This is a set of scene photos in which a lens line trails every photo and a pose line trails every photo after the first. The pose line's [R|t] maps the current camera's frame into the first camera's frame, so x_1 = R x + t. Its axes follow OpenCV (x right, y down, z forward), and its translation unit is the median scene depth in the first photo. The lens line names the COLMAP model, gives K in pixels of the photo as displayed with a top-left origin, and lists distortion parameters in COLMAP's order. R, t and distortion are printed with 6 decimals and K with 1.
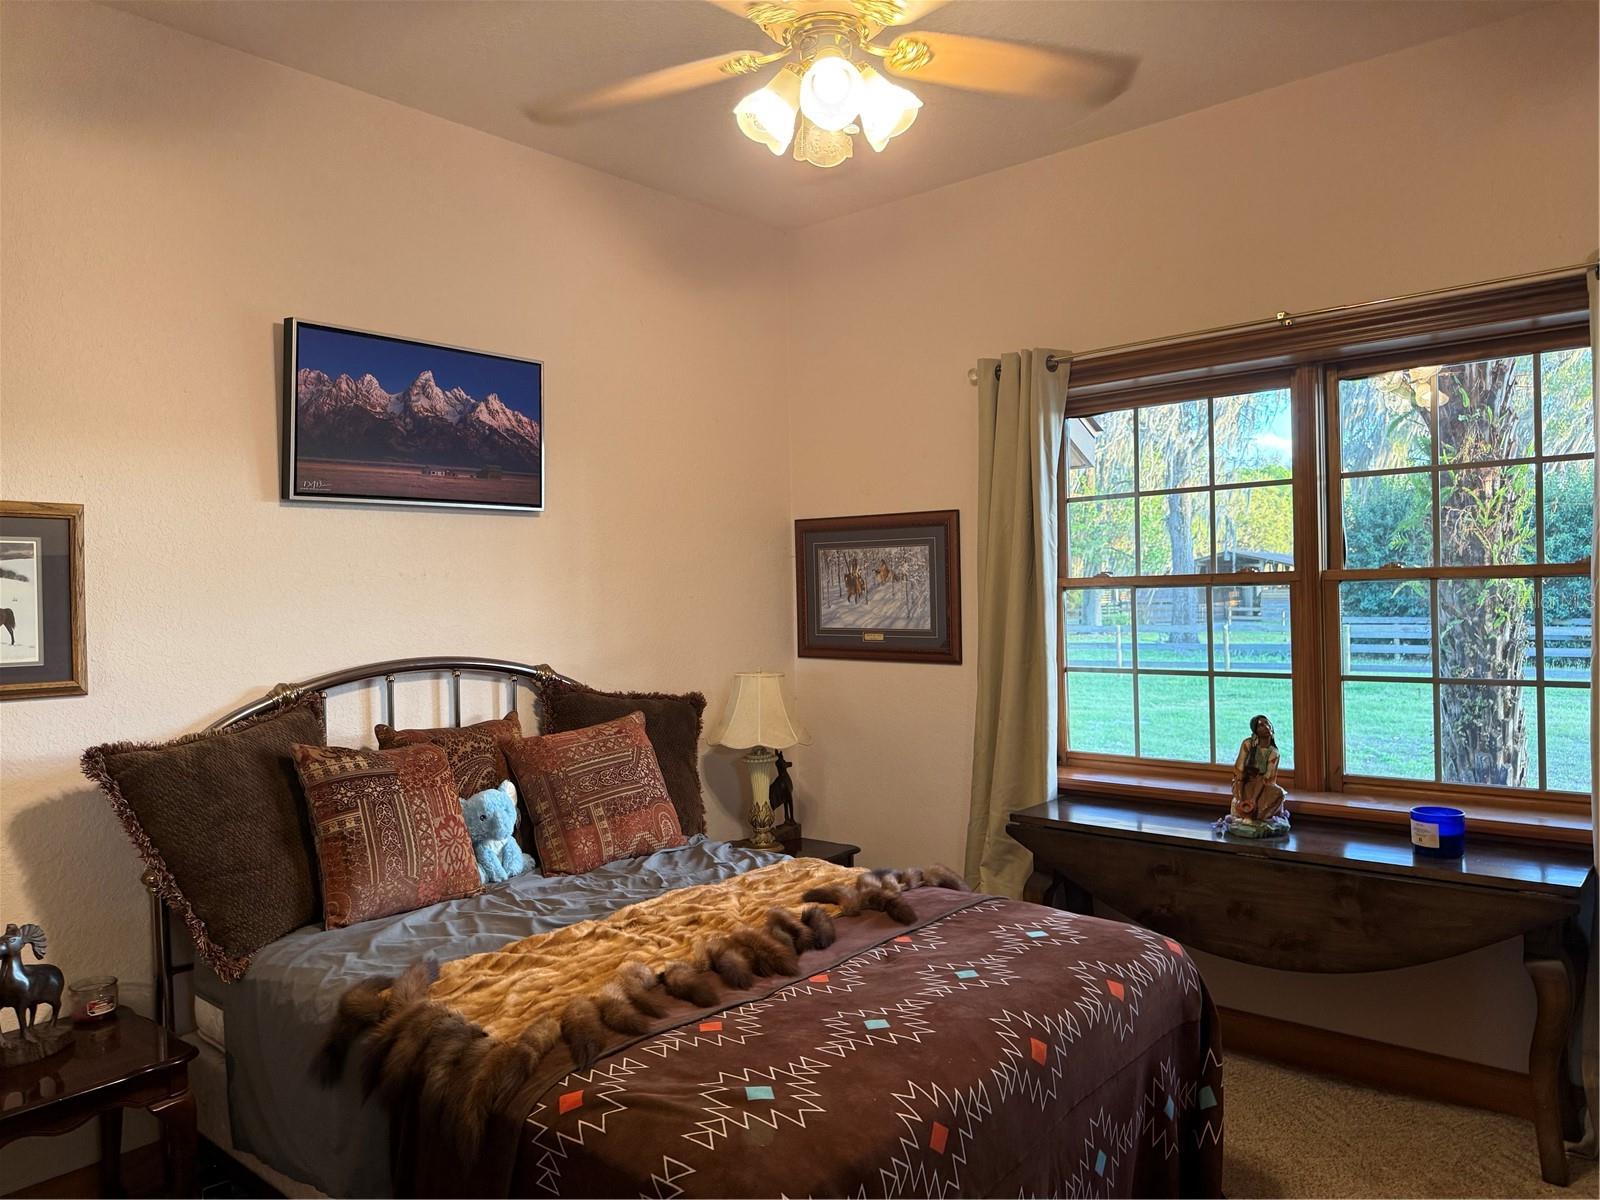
lens RADIAL K [[1137.7, 0, 795.8], [0, 1137.7, 601.2], [0, 0, 1]] dist [0.179253, -0.280038]
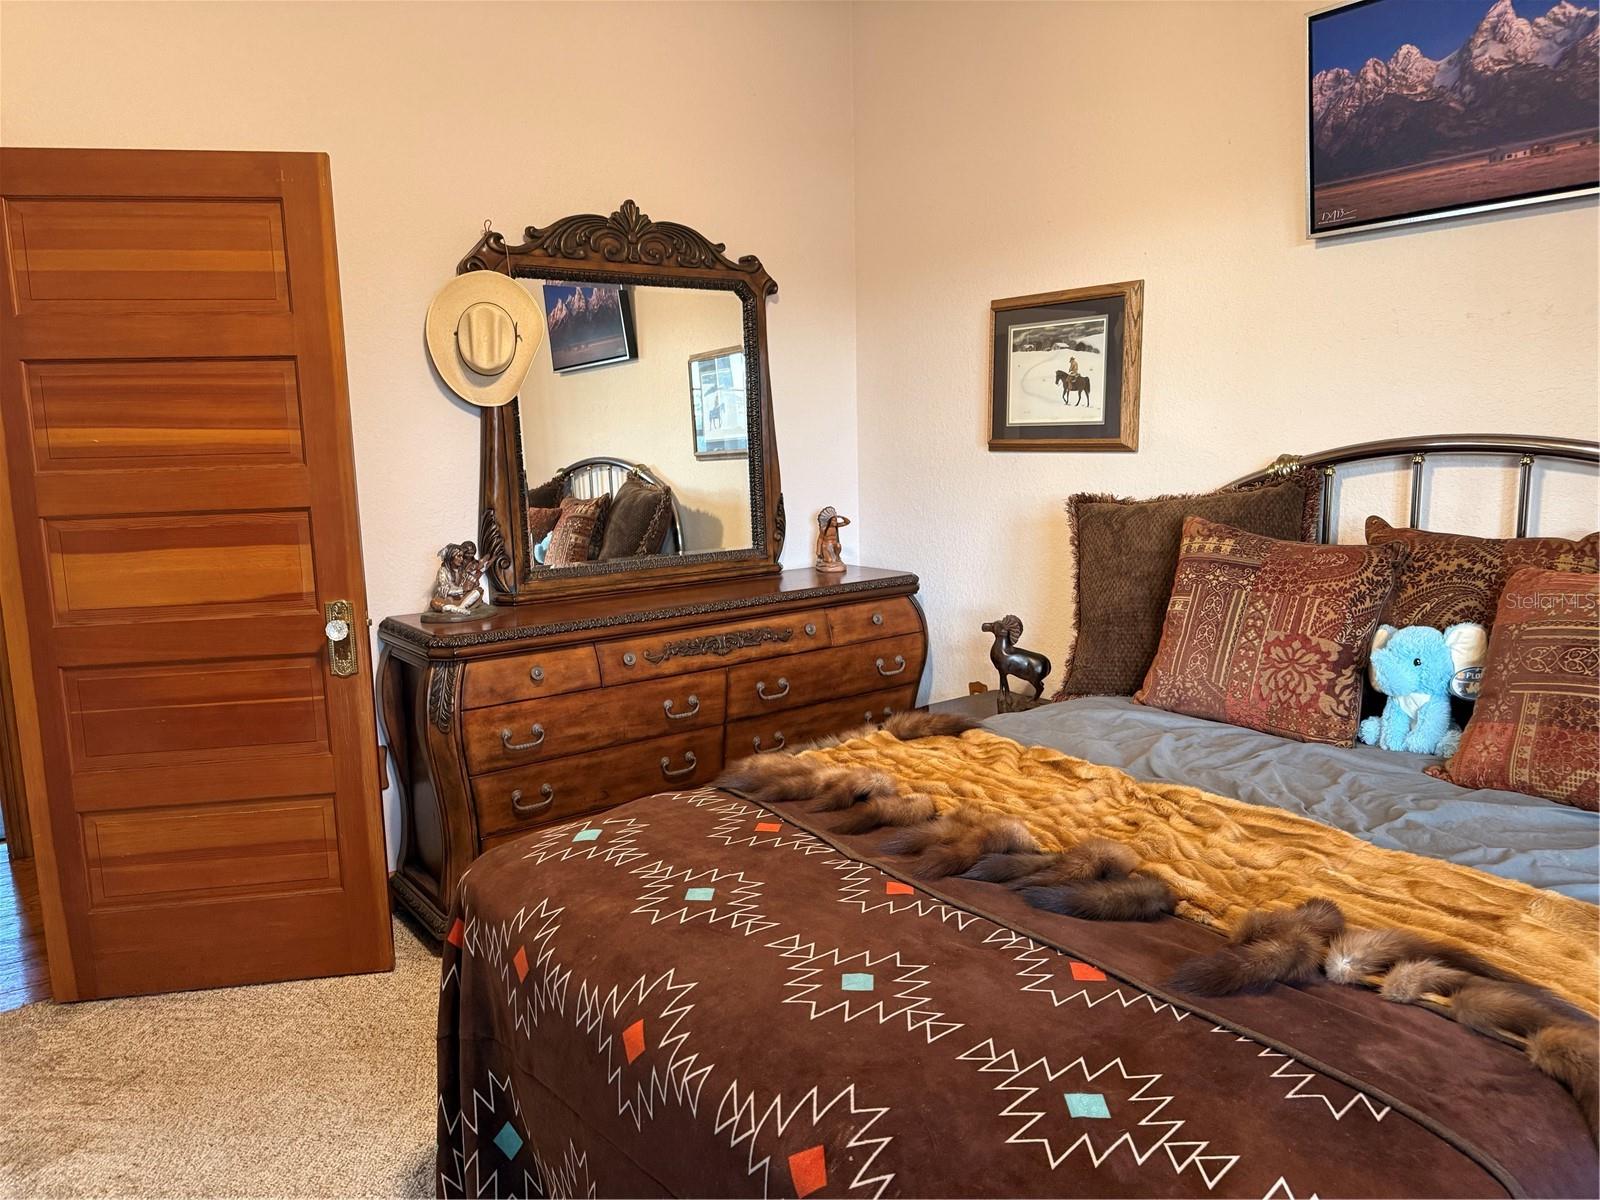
lens RADIAL K [[1149.1, 0, 787.5], [0, 1149.1, 601.9], [0, 0, 1]] dist [0.052659, -0.055722]
pose [[-0.243704, 0.170543, -0.954737, 0.498220], [0.019731, 0.985086, 0.170928, 0.021087], [0.969649, 0.022818, -0.243435, 0.801779]]
